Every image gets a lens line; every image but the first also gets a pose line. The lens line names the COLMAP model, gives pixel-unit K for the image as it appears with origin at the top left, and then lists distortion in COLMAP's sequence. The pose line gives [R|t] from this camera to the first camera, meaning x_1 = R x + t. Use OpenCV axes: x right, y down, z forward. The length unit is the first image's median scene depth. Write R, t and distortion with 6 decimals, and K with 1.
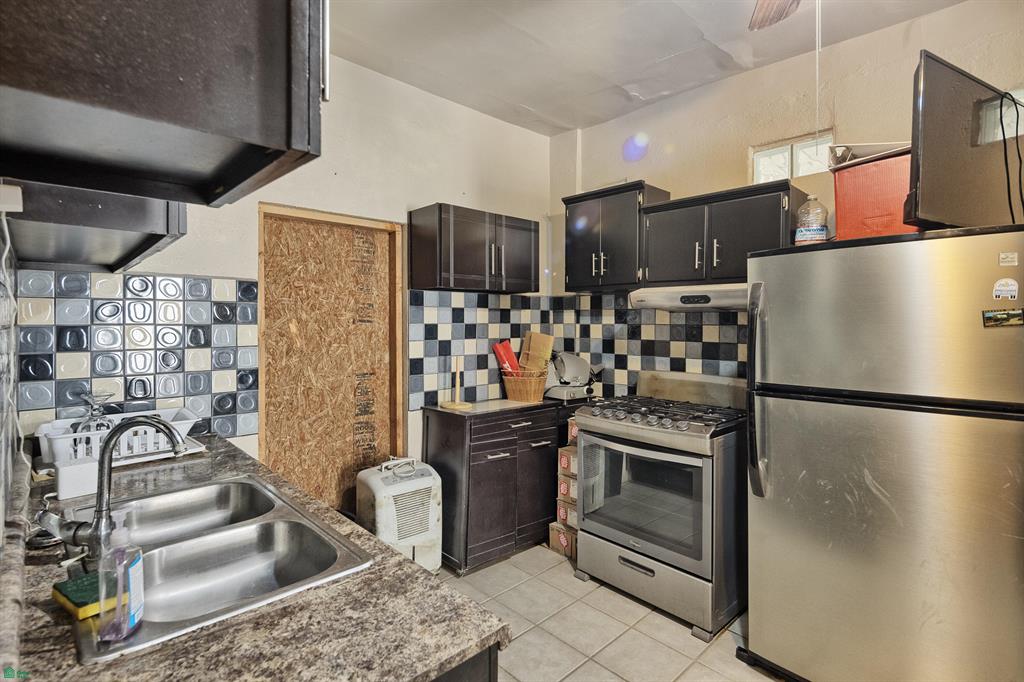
lens RADIAL K [[492.9, 0, 507.0], [0, 492.9, 325.5], [0, 0, 1]] dist [-0.001689, -0.000510]
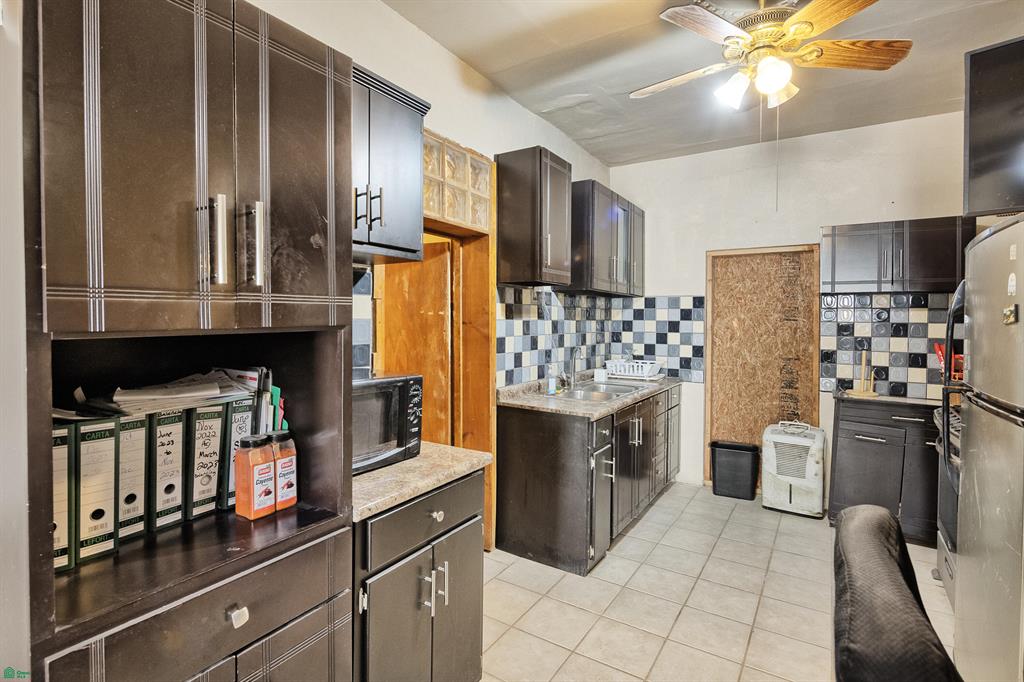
lens RADIAL K [[496.6, 0, 511.6], [0, 496.6, 328.1], [0, 0, 1]] dist [0.001801, 0.000374]
pose [[0.251742, 0.019670, -0.967594, 0.856894], [-0.017652, 0.999720, 0.015730, 0.005875], [0.967633, 0.013120, 0.252019, -0.093803]]
